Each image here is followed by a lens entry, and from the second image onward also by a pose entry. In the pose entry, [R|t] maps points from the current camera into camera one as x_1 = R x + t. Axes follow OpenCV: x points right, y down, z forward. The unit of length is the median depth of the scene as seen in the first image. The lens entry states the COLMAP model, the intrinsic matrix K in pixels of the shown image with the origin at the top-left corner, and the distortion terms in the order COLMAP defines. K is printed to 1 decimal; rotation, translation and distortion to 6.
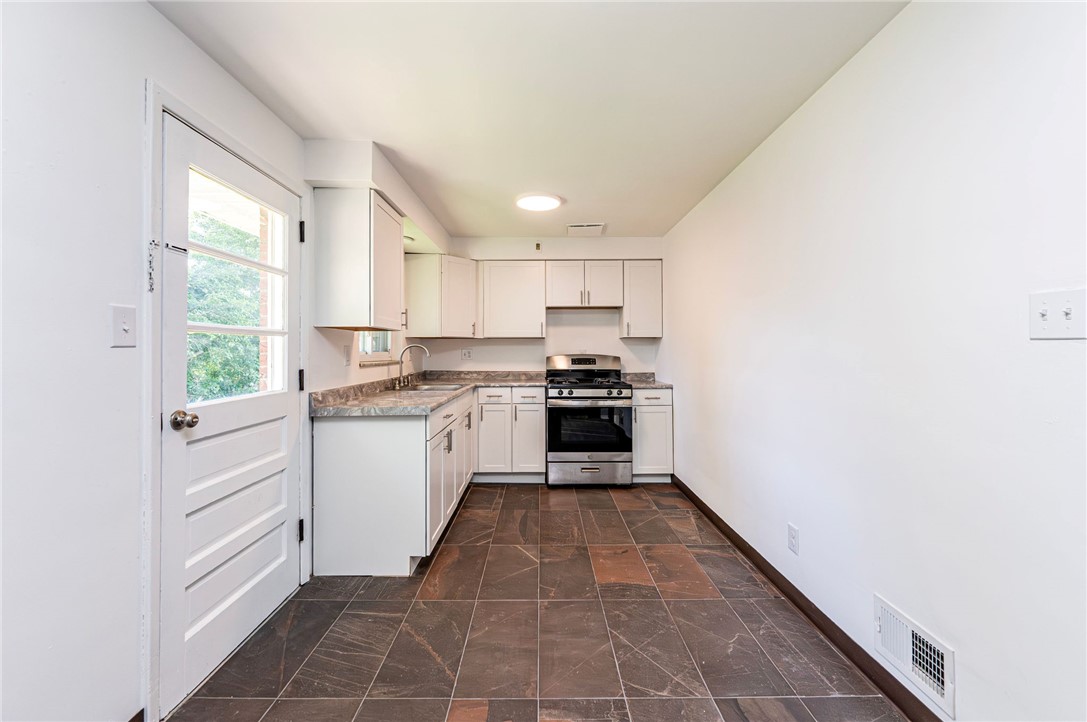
lens RADIAL K [[435.1, 0, 547.9], [0, 435.1, 345.9], [0, 0, 1]] dist [0.000027, 0.000000]
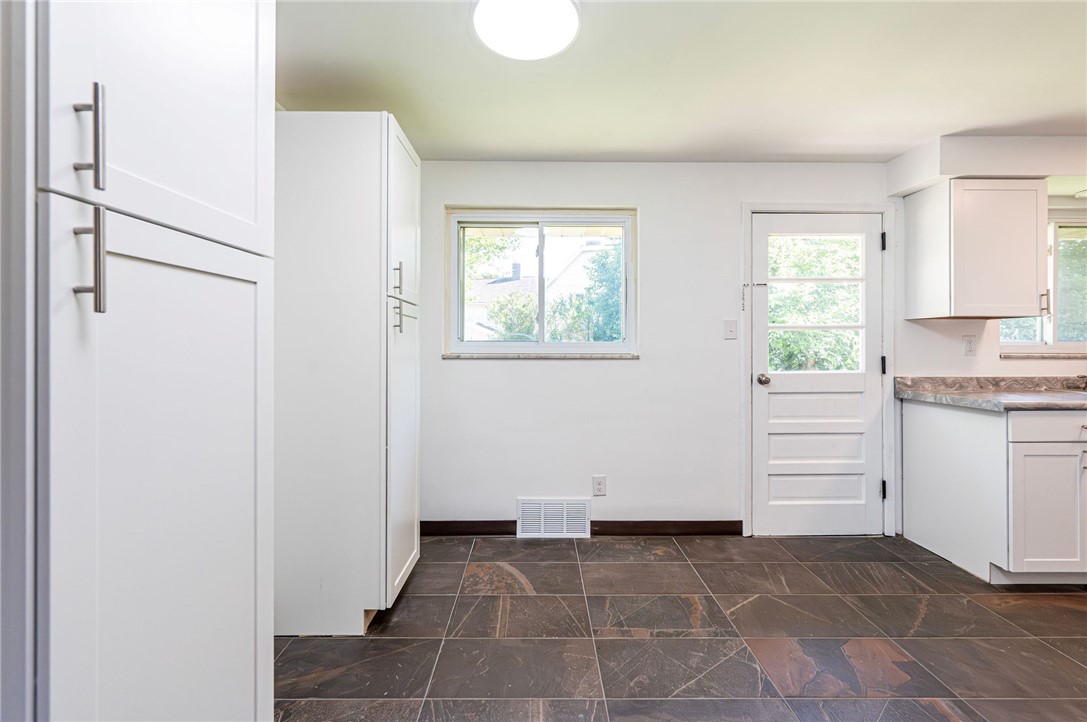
lens RADIAL K [[440.1, 0, 541.2], [0, 440.1, 341.5], [0, 0, 1]] dist [0.000041, 0.000161]
pose [[0.005971, -0.002100, -0.999980, 0.500683], [0.012181, 0.999924, -0.002027, 0.003460], [0.999908, -0.012169, 0.005996, 0.036558]]
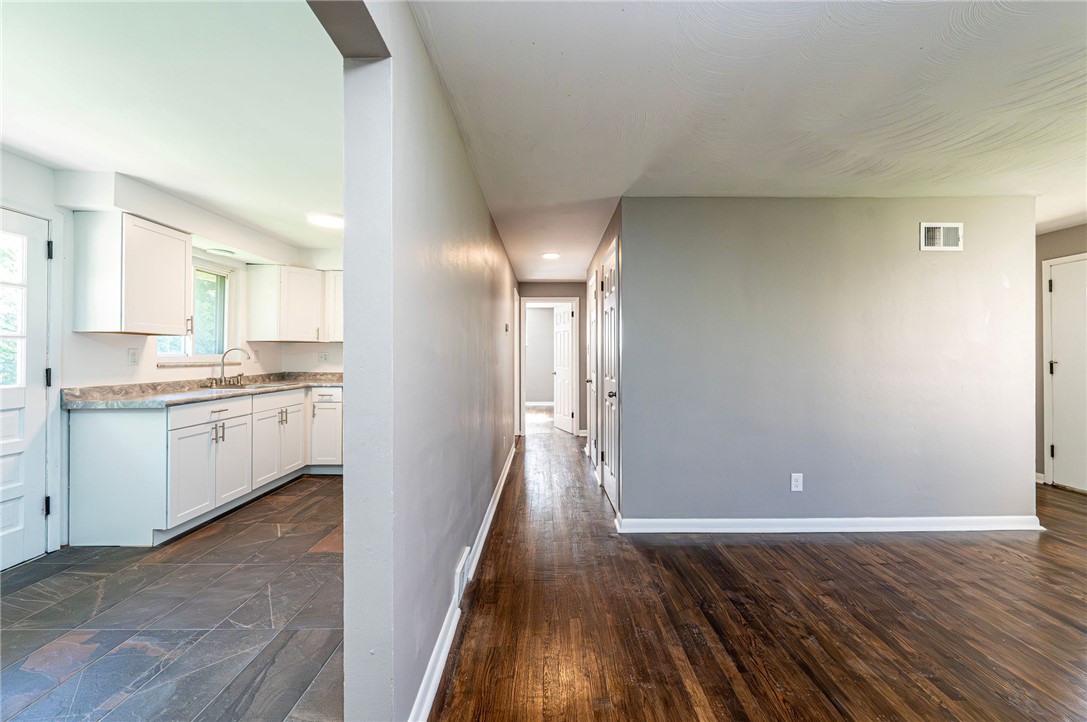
lens RADIAL K [[434.1, 0, 551.3], [0, 434.1, 353.9], [0, 0, 1]] dist [-0.000630, -0.000051]
pose [[0.999964, 0.004895, 0.006986, 0.600189], [-0.004951, 0.999956, 0.008008, -0.000394], [-0.006946, -0.008042, 0.999944, -0.133056]]
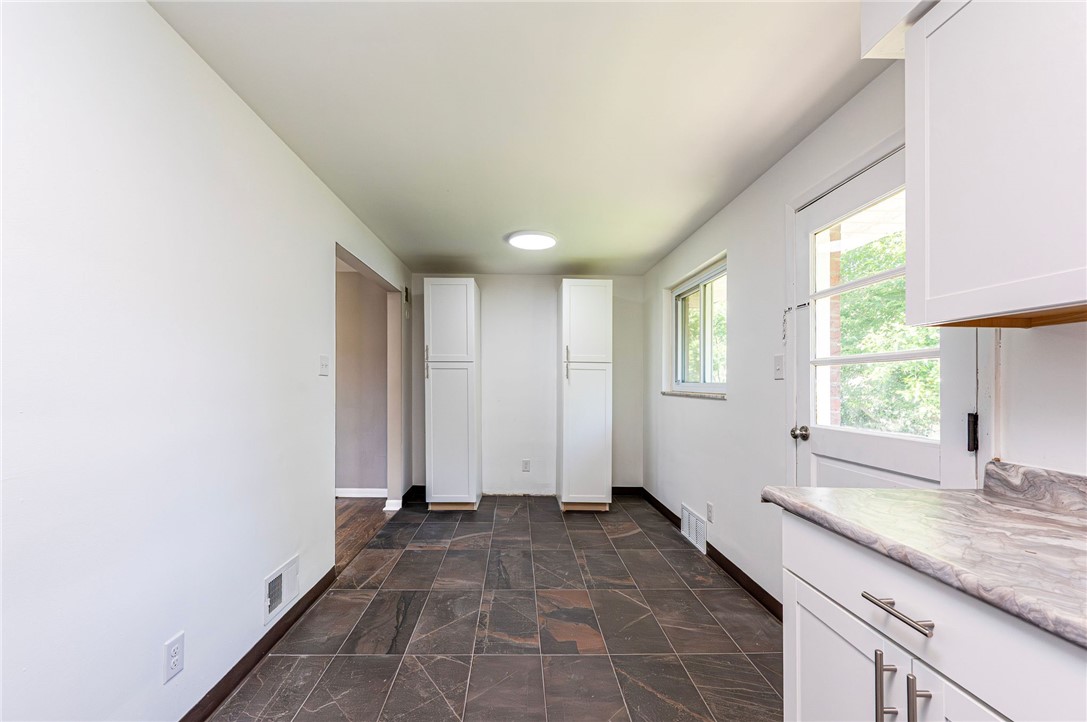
lens RADIAL K [[433.6, 0, 504.6], [0, 433.6, 342.9], [0, 0, 1]] dist [-0.000930, 0.000000]
pose [[-0.999538, 0.002558, 0.030272, 0.021592], [-0.000518, 0.994870, -0.101158, 0.014946], [-0.030375, -0.101127, -0.994410, 1.241377]]
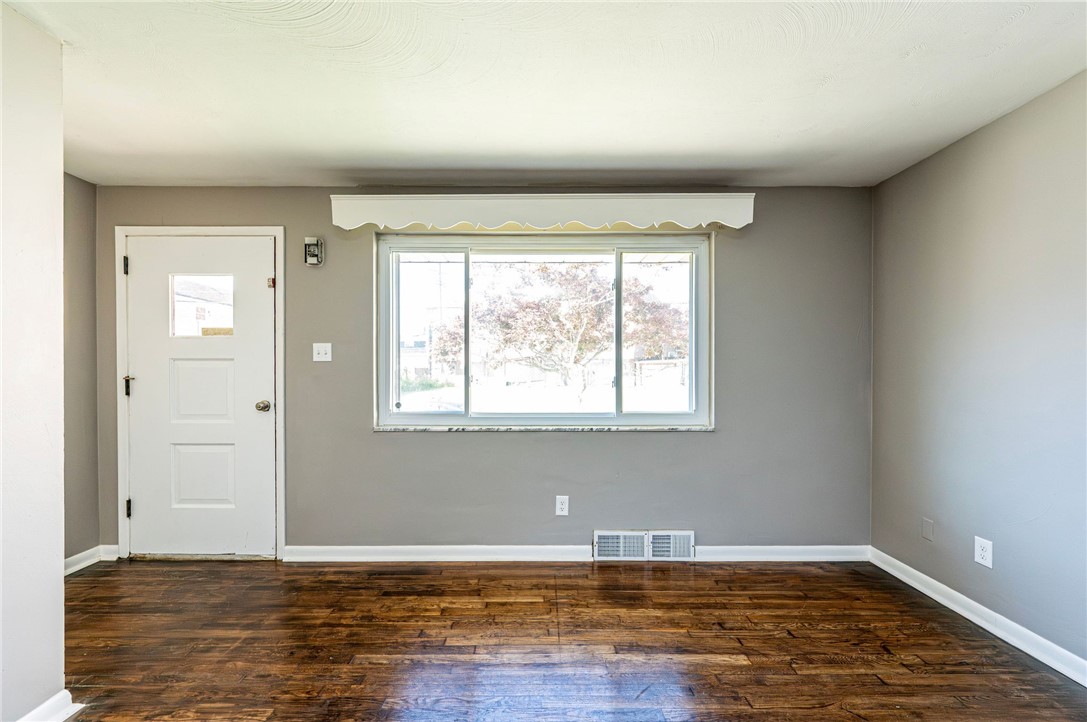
lens RADIAL K [[433.0, 0, 541.6], [0, 433.0, 373.5], [0, 0, 1]] dist [-0.000305, 0.000014]
pose [[0.002843, -0.001632, 0.999995, 1.266123], [-0.013073, 0.999913, 0.001670, 0.006266], [-0.999910, -0.013078, 0.002822, 0.336364]]
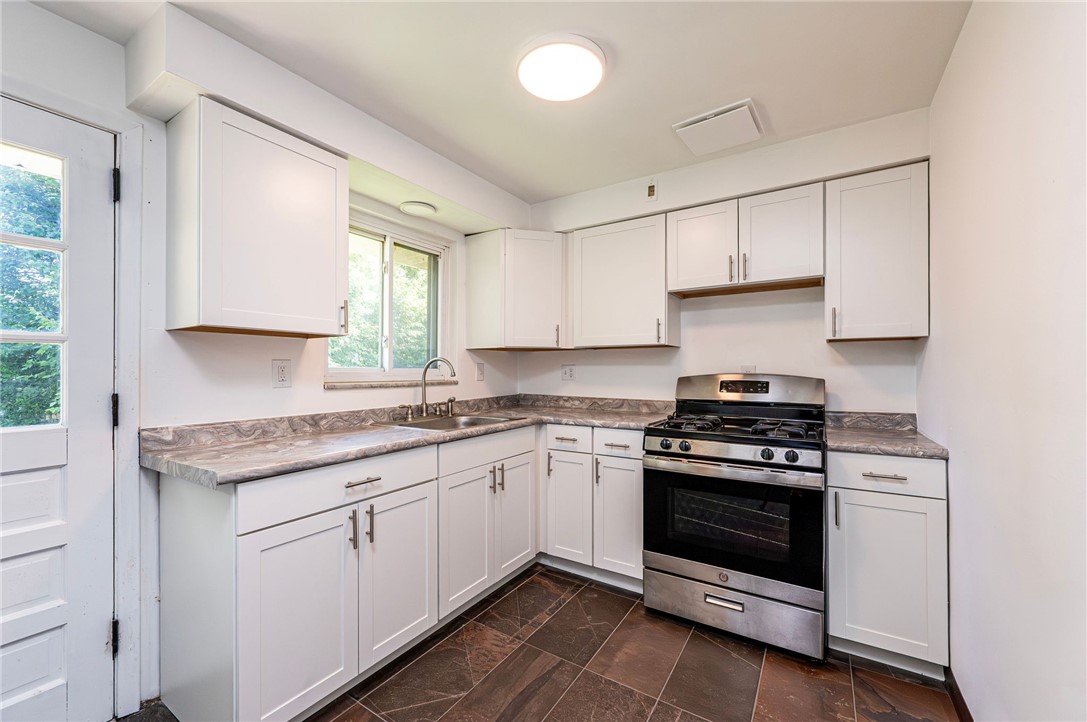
lens RADIAL K [[437.5, 0, 541.9], [0, 437.5, 369.3], [0, 0, 1]] dist [0.000513, -0.000003]
pose [[0.837051, 0.002006, -0.547121, 0.264799], [0.005050, 0.999922, 0.011391, 0.009556], [0.547101, -0.012298, 0.836976, 0.620178]]
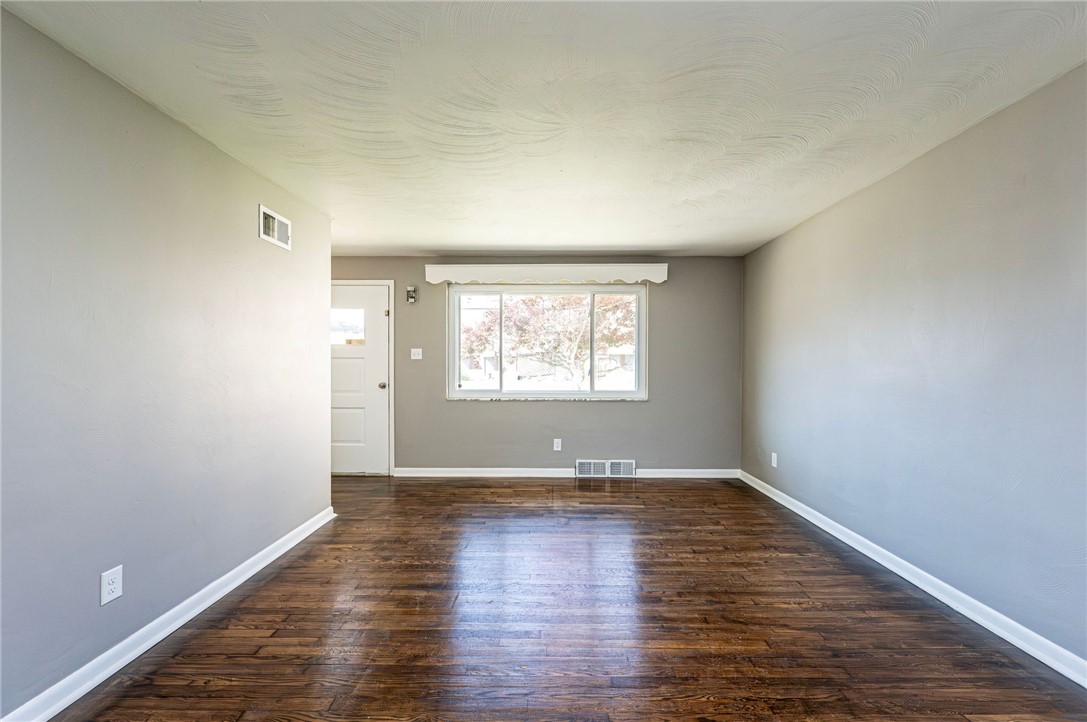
lens RADIAL K [[431.5, 0, 548.7], [0, 431.5, 370.9], [0, 0, 1]] dist [0.000401, 0.000084]
pose [[0.011282, -0.008504, 0.999900, 0.621851], [-0.015655, 0.999840, 0.008681, 0.009046], [-0.999814, -0.015752, 0.011147, 0.309905]]
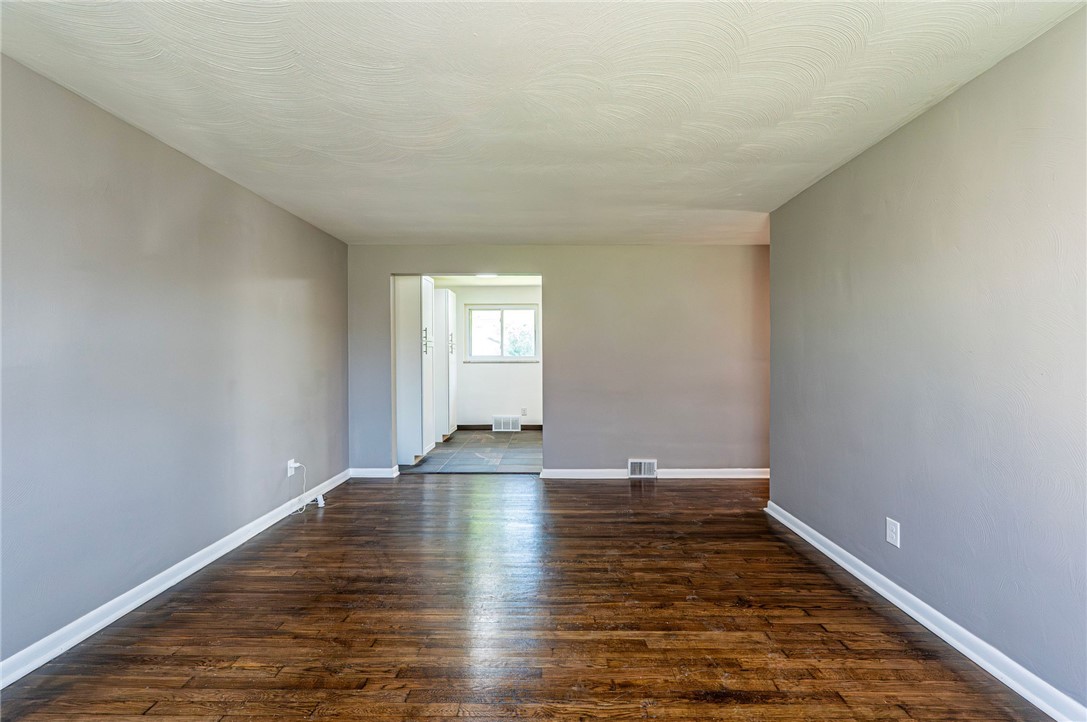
lens RADIAL K [[432.7, 0, 543.7], [0, 432.7, 358.2], [0, 0, 1]] dist [0.000032, 0.000149]
pose [[-0.019259, 0.009165, -0.999773, 1.956045], [0.016721, 0.999821, 0.008844, -0.002510], [0.999675, -0.016547, -0.019409, 0.323283]]
